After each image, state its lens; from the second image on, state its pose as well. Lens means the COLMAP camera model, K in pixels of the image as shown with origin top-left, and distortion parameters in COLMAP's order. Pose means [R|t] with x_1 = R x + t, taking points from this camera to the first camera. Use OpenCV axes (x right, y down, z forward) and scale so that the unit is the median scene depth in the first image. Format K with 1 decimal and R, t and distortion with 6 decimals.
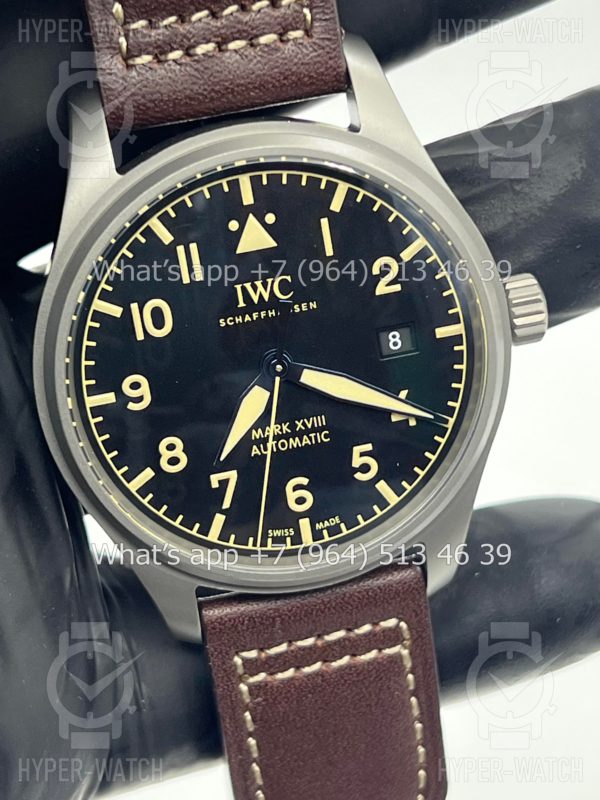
lens RADIAL K [[1805.1, 0, 302.8], [0, 1805.1, 397.4], [0, 0, 1]] dist [0.244682, 0.000000]
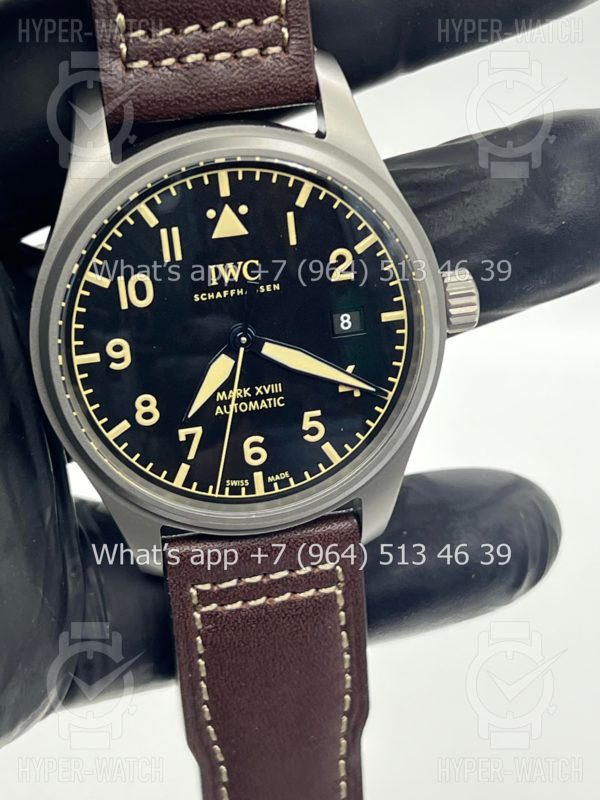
lens RADIAL K [[1805.1, 0, 294.8], [0, 1805.1, 419.7], [0, 0, 1]] dist [0.244682, 0.000000]
pose [[0.998185, 0.055698, 0.022908, -0.004213], [-0.056453, 0.997834, 0.033782, -0.006366], [-0.020976, -0.035014, 0.999167, -0.151238]]
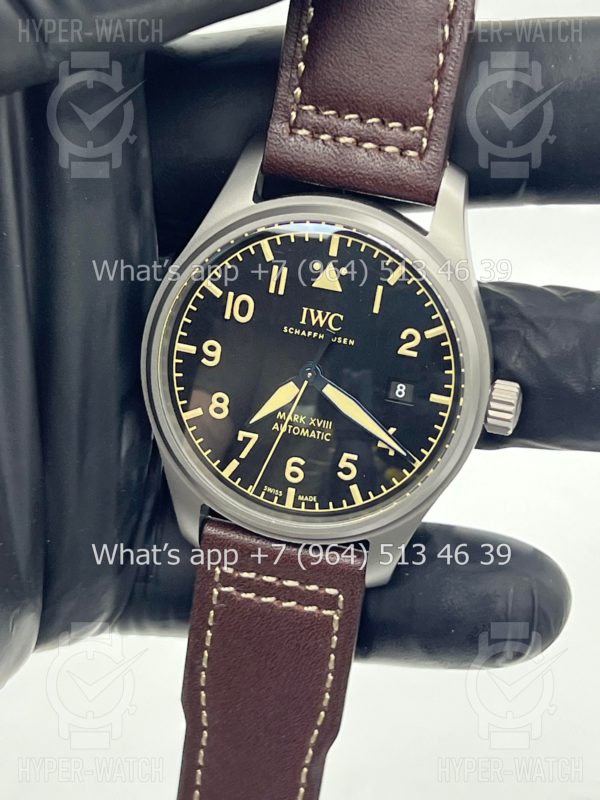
lens RADIAL K [[1805.1, 0, 298.6], [0, 1805.1, 394.5], [0, 0, 1]] dist [0.244682, 0.000000]
pose [[0.897227, 0.379351, -0.226002, 0.289037], [-0.386020, 0.922357, 0.015705, -0.020812], [0.214413, 0.073150, 0.974000, -0.322261]]
